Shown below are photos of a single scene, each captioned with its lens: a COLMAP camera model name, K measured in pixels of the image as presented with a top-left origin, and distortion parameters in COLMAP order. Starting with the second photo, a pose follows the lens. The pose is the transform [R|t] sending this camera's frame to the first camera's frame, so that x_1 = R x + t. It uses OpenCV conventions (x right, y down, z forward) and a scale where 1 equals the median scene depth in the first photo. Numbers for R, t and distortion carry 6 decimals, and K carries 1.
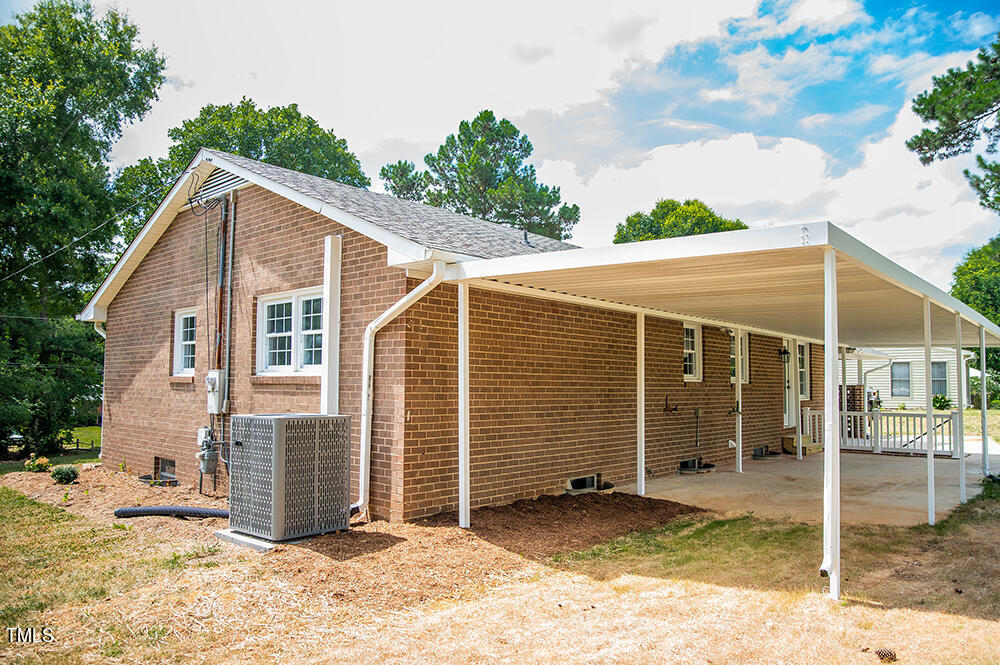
lens RADIAL K [[692.7, 0, 502.6], [0, 692.7, 340.8], [0, 0, 1]] dist [-0.117054, 0.097102]
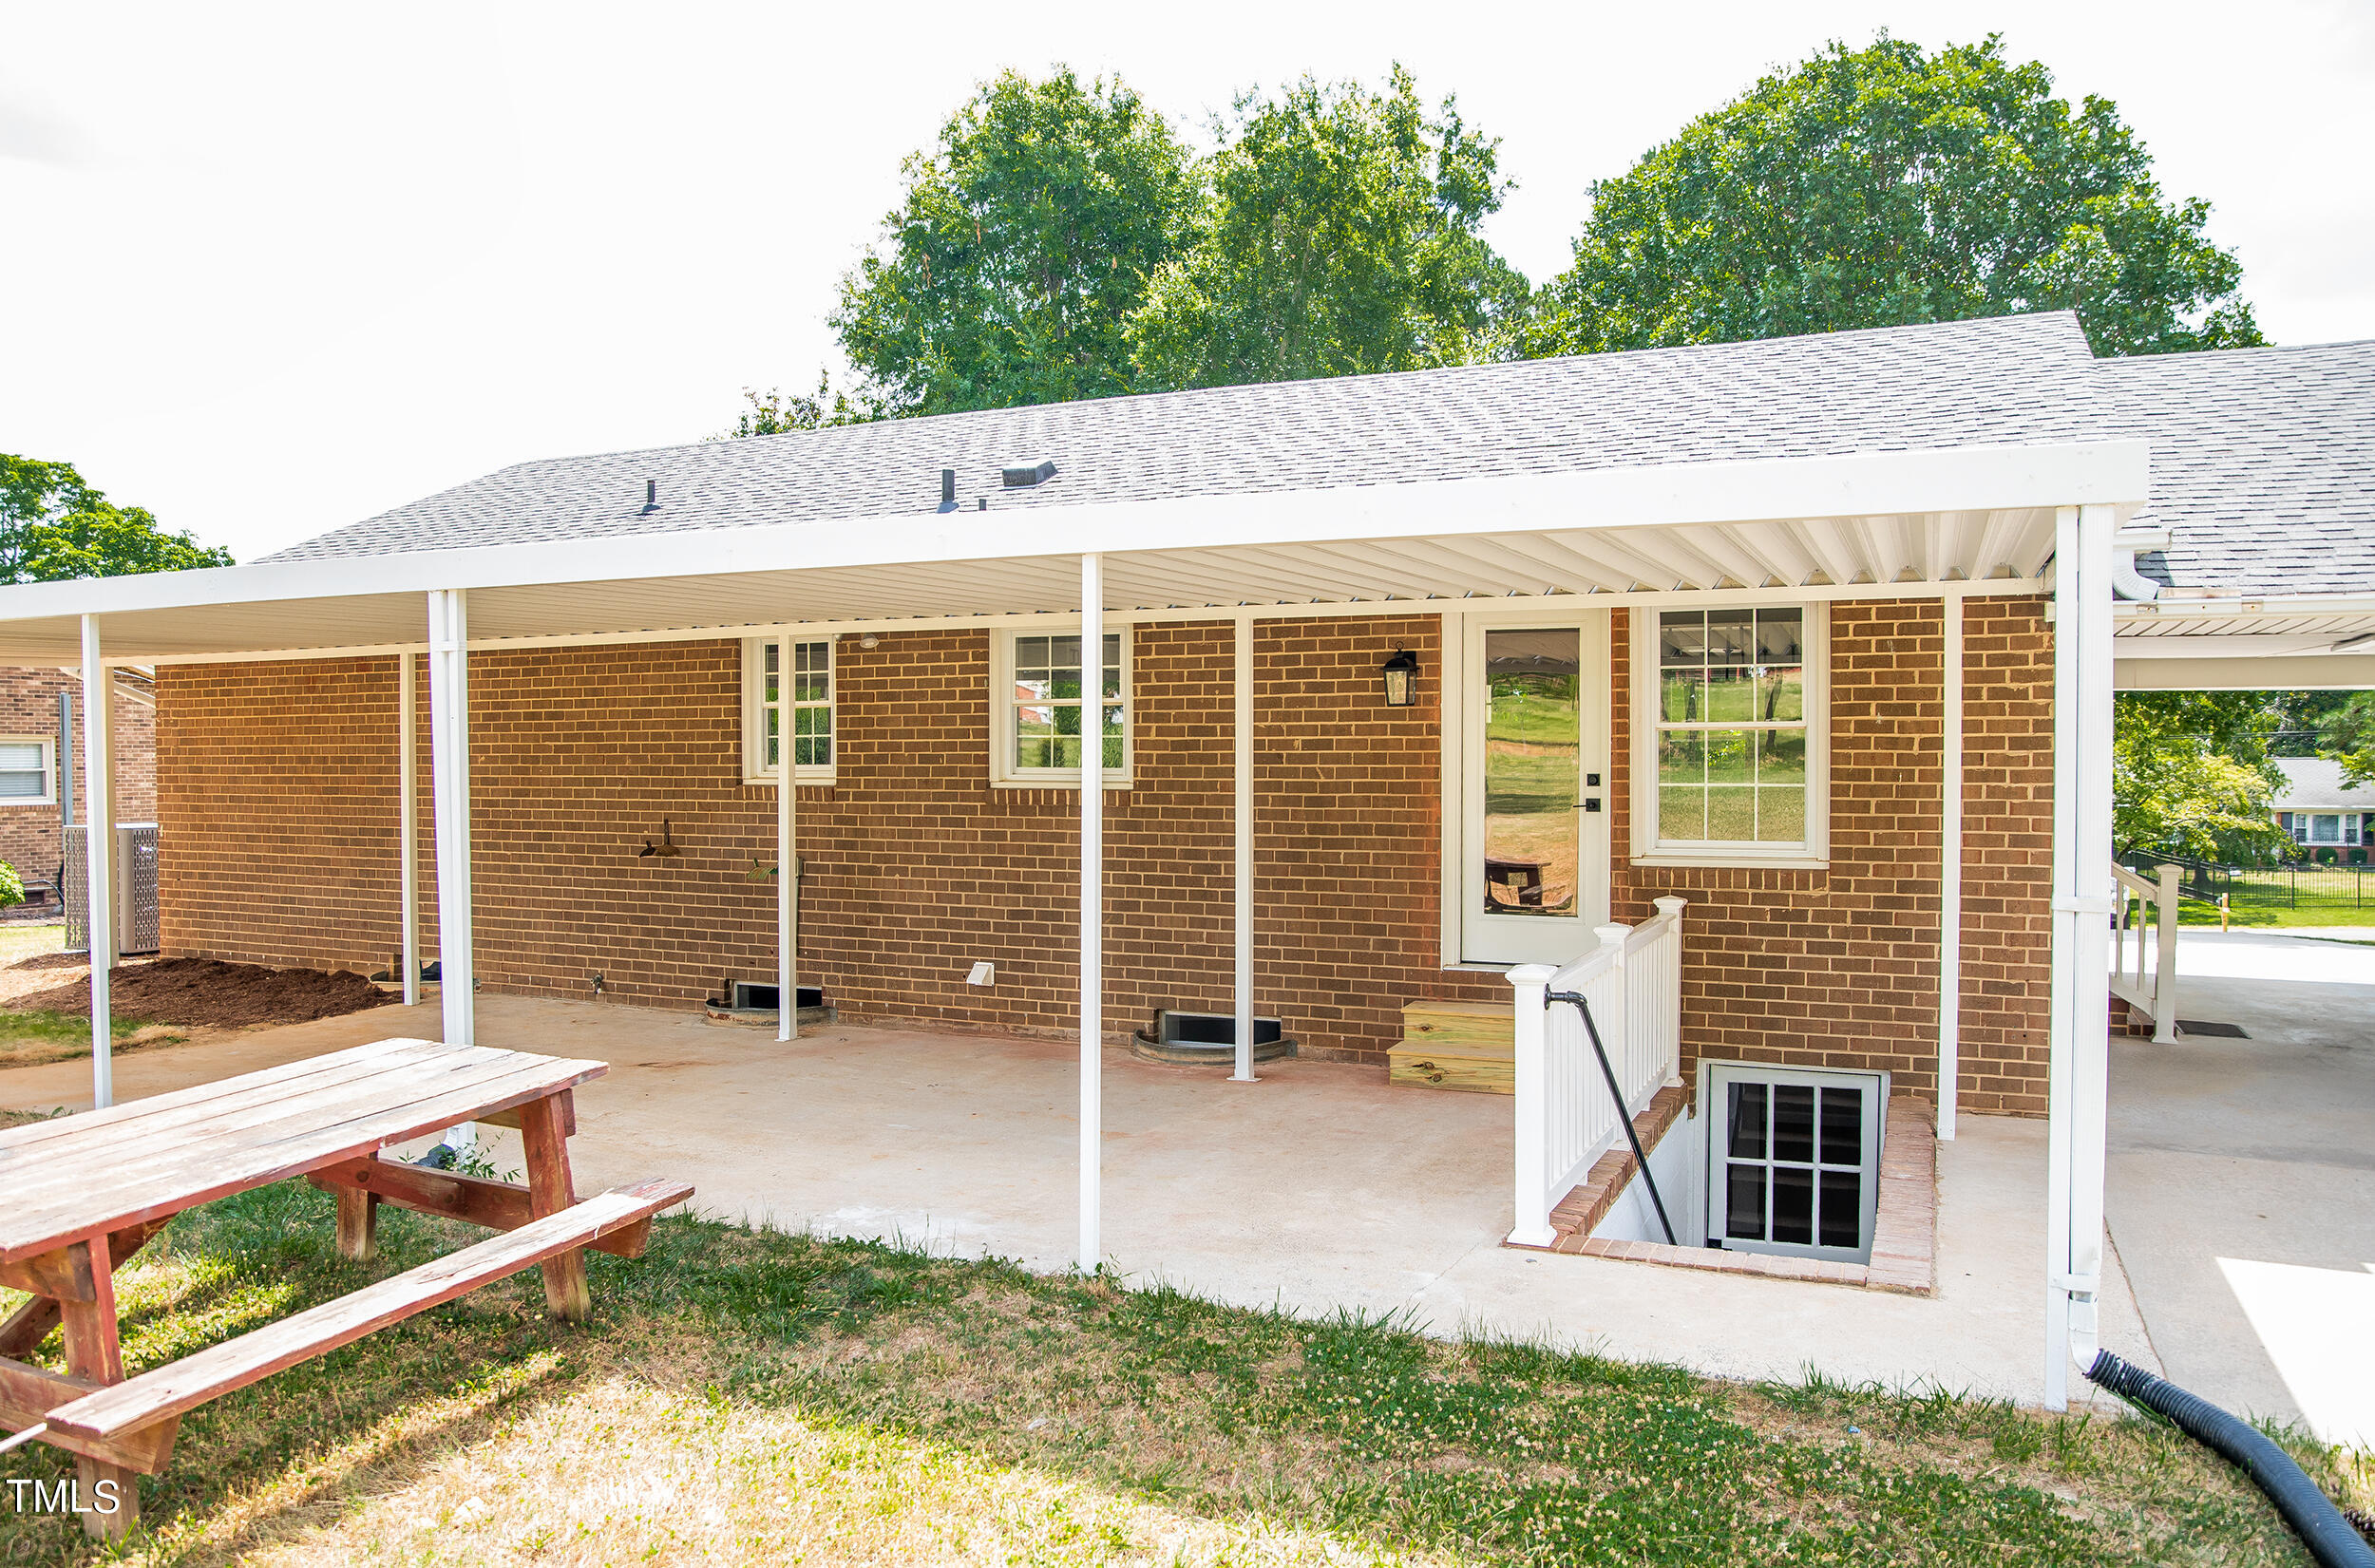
lens RADIAL K [[1644.9, 0, 1193.6], [0, 1644.9, 803.7], [0, 0, 1]] dist [-0.117054, 0.097102]
pose [[0.325413, 0.013420, -0.945477, 1.211764], [0.064179, 0.997280, 0.036244, 0.051821], [0.943391, -0.072475, 0.323667, 0.921238]]
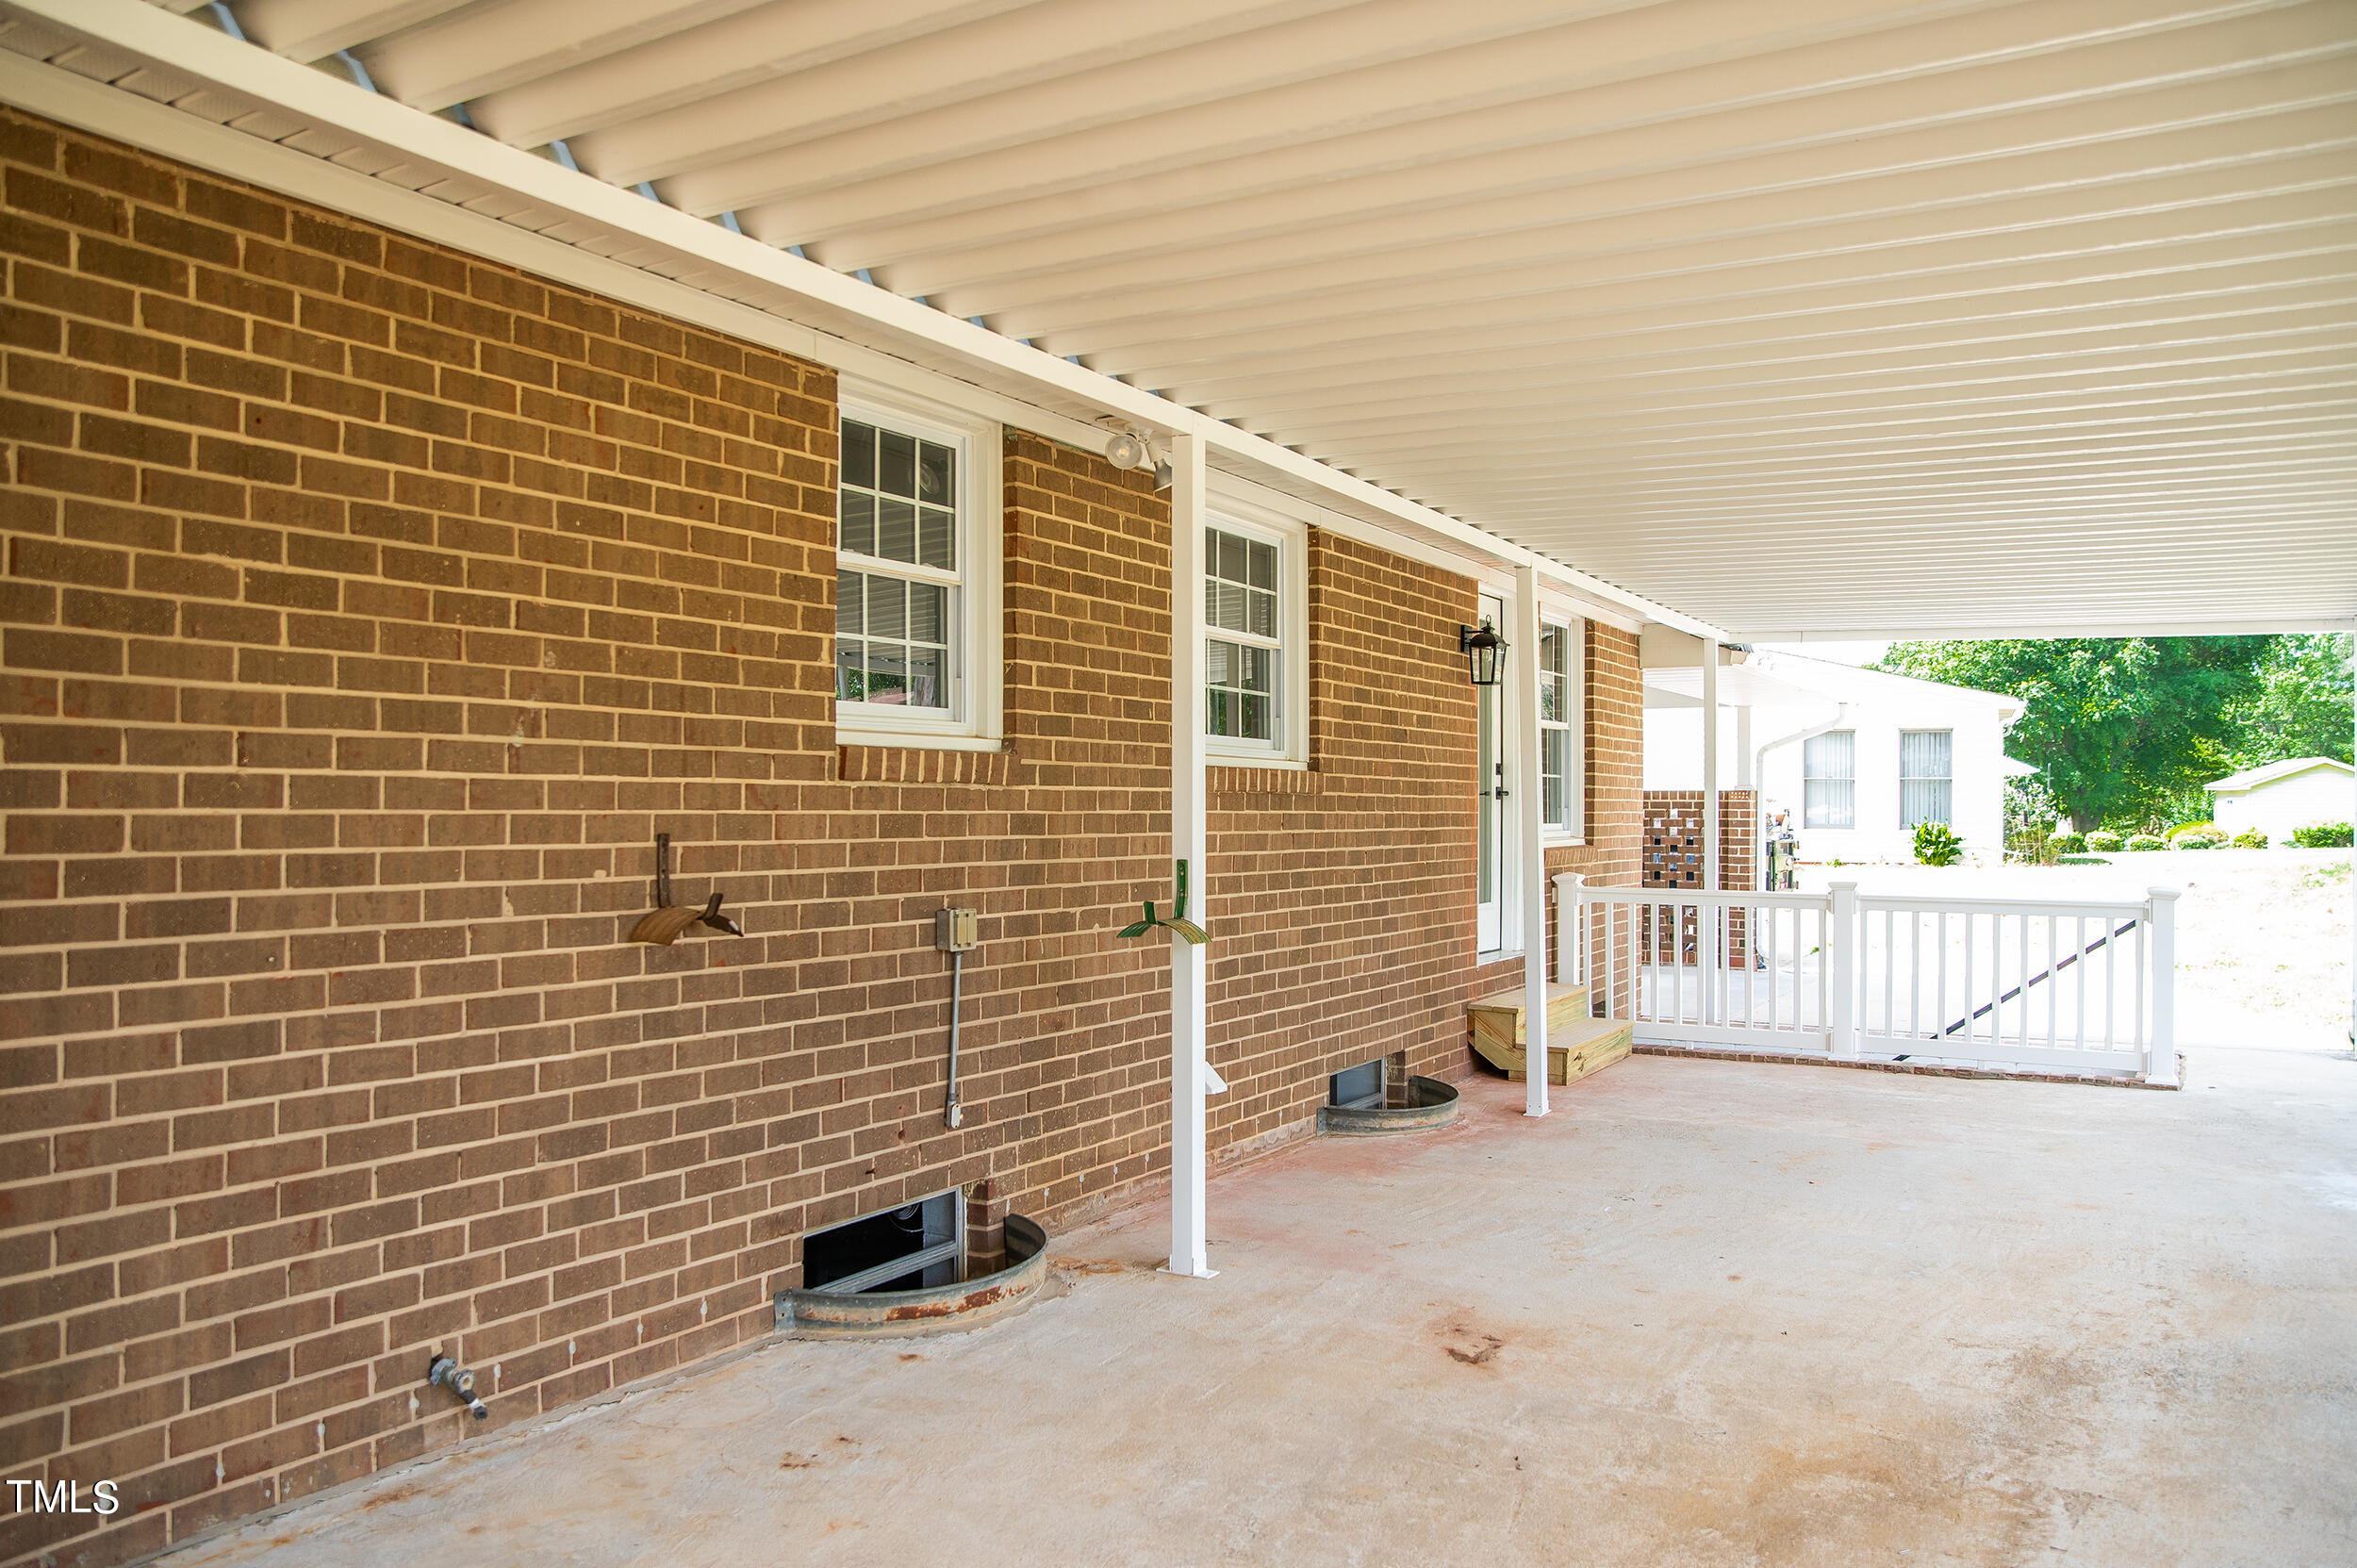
lens RADIAL K [[1632.8, 0, 1184.6], [0, 1632.8, 803.6], [0, 0, 1]] dist [-0.117054, 0.097102]
pose [[0.982873, -0.009628, 0.184031, 0.267642], [-0.001604, 0.998149, 0.060792, 0.049049], [-0.184276, -0.060046, 0.981039, 0.596667]]
